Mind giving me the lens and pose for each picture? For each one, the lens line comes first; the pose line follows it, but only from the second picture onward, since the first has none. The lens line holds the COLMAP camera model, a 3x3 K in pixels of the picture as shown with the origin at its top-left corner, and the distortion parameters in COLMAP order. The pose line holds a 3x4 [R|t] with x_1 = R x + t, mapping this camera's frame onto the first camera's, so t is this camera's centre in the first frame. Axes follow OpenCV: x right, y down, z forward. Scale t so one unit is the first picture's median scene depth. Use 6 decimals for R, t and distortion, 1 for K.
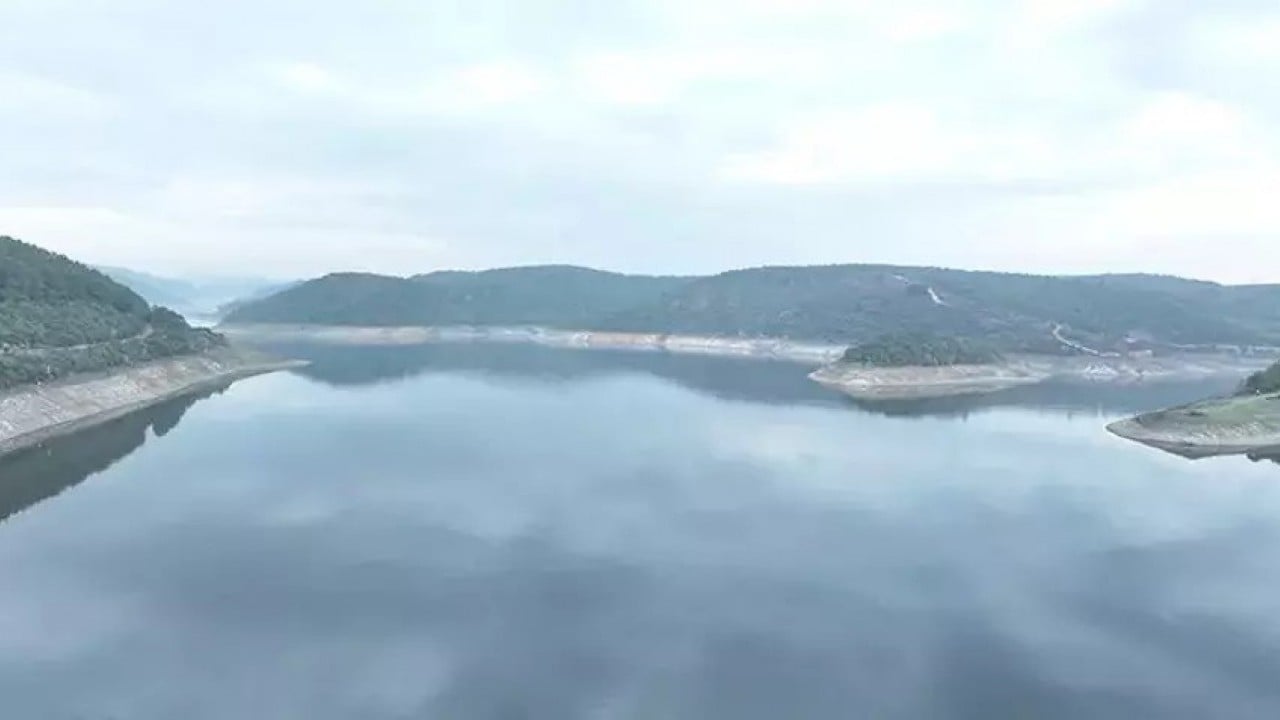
lens RADIAL K [[924.1, 0, 642.8], [0, 924.1, 357.2], [0, 0, 1]] dist [0.029746, 0.011496]
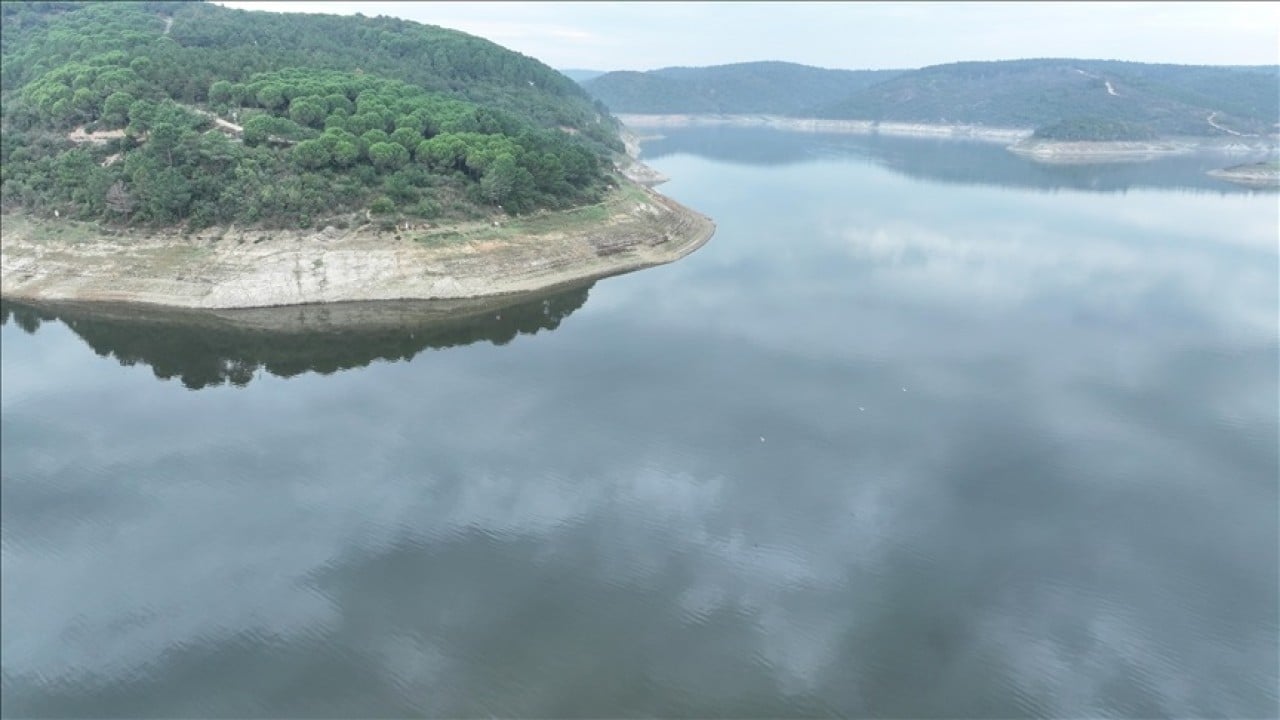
lens RADIAL K [[924.1, 0, 635.9], [0, 924.1, 358.5], [0, 0, 1]] dist [0.029746, 0.011496]
pose [[0.987844, 0.045288, -0.148708, -0.112060], [-0.011757, 0.975648, 0.219029, 0.020126], [0.155006, -0.214618, 0.964320, -0.389676]]
